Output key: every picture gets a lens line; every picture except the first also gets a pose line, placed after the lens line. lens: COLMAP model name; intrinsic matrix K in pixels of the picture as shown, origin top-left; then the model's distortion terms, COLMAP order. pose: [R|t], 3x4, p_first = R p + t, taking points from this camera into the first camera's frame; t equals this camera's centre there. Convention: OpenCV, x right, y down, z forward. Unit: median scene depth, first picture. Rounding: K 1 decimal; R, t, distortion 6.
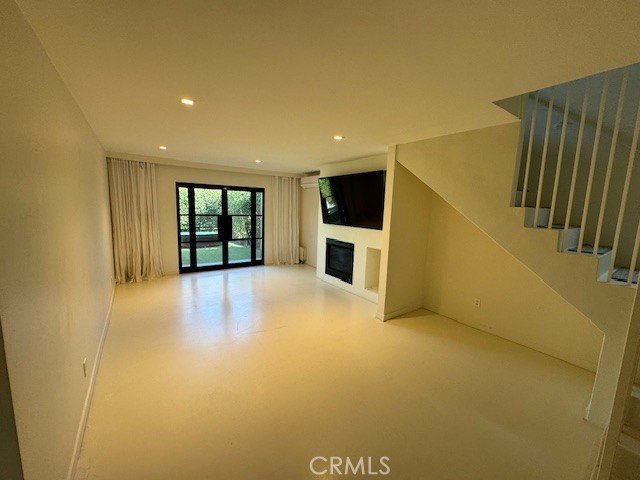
lens RADIAL K [[258.6, 0, 320.0], [0, 258.6, 240.0], [0, 0, 1]] dist [0.000088, -0.000137]
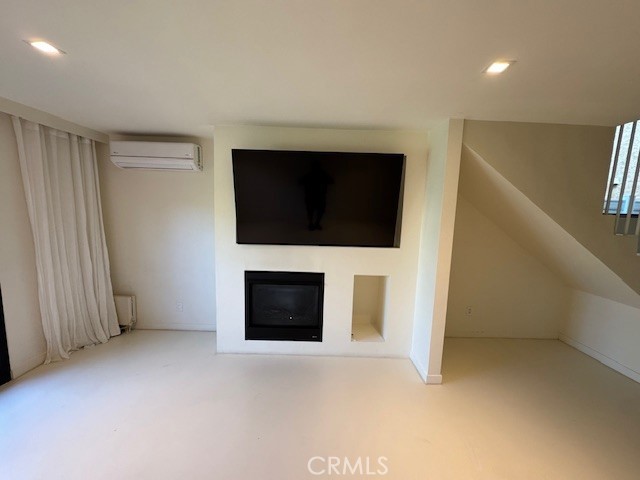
lens RADIAL K [[258.6, 0, 320.0], [0, 258.6, 240.0], [0, 0, 1]] dist [0.000088, -0.000137]
pose [[0.570825, -0.107140, 0.814052, -0.301669], [0.095846, 0.993367, 0.063531, -0.086617], [-0.815459, 0.041758, 0.577307, 0.582273]]
